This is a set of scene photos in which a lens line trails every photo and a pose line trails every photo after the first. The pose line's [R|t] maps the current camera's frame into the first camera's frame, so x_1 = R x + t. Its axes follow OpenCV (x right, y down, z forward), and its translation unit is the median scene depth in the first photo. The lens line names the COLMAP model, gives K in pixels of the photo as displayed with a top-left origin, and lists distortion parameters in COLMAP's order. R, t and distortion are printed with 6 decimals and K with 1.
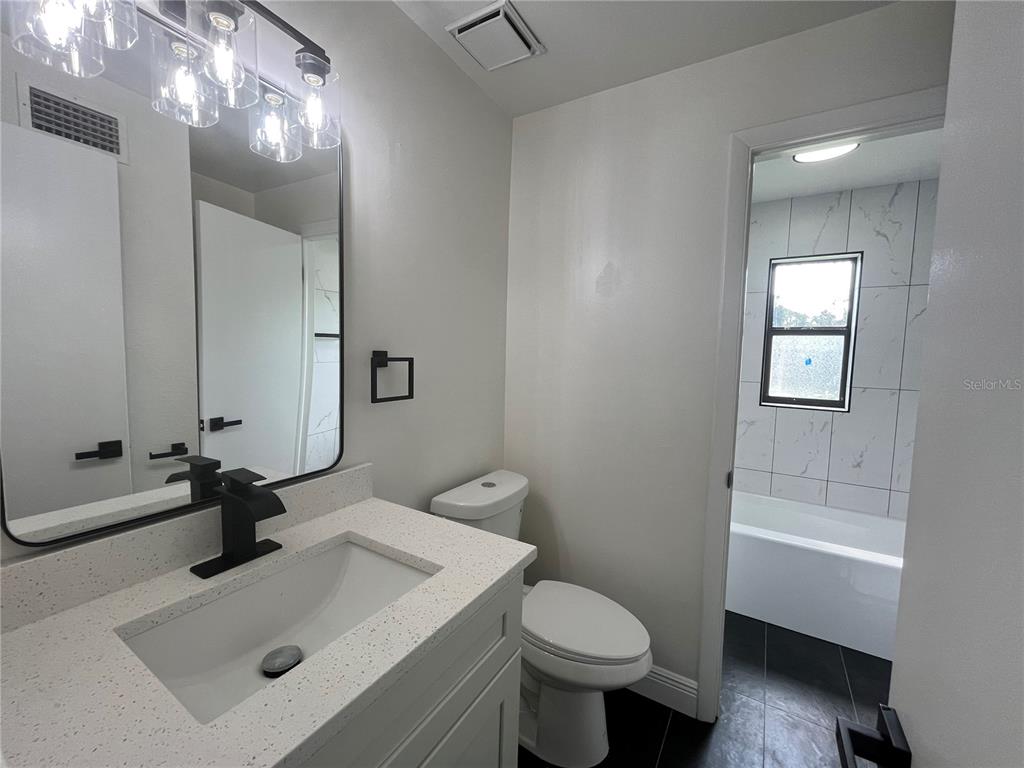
lens RADIAL K [[416.0, 0, 508.7], [0, 416.0, 382.7], [0, 0, 1]] dist [-0.004416, 0.000334]
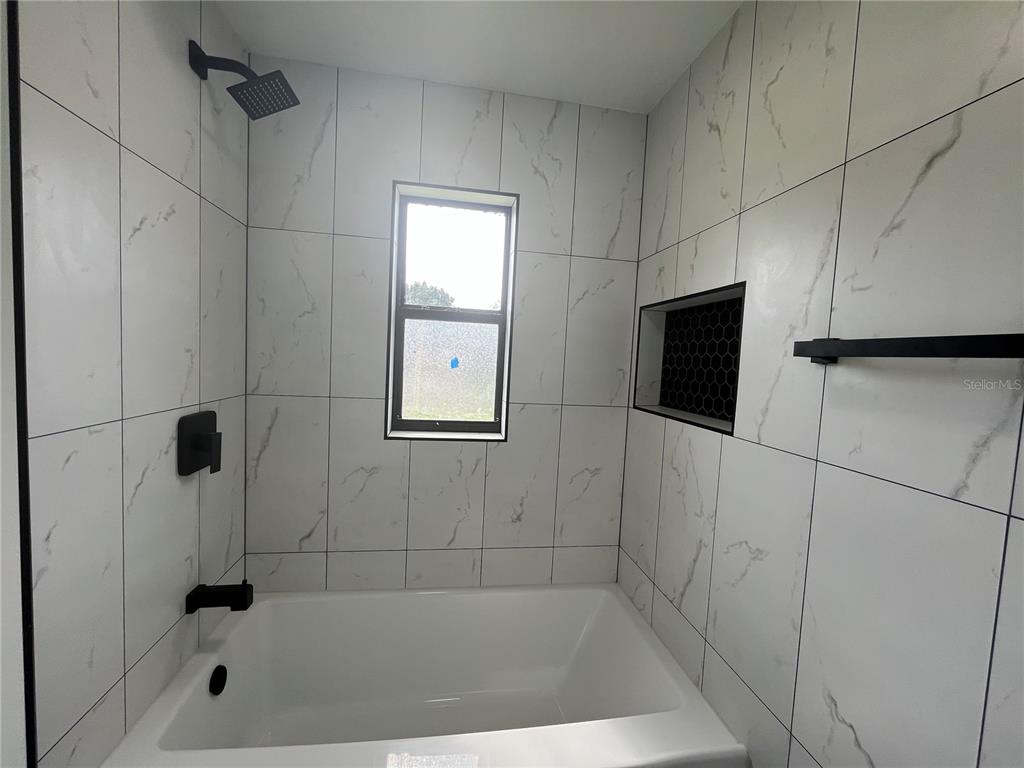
lens RADIAL K [[416.0, 0, 510.0], [0, 416.0, 382.9], [0, 0, 1]] dist [-0.004416, 0.000334]
pose [[0.761304, -0.027258, 0.647822, 0.580185], [0.017029, 0.999612, 0.022048, -0.050339], [-0.648172, -0.005753, 0.761472, 0.716612]]
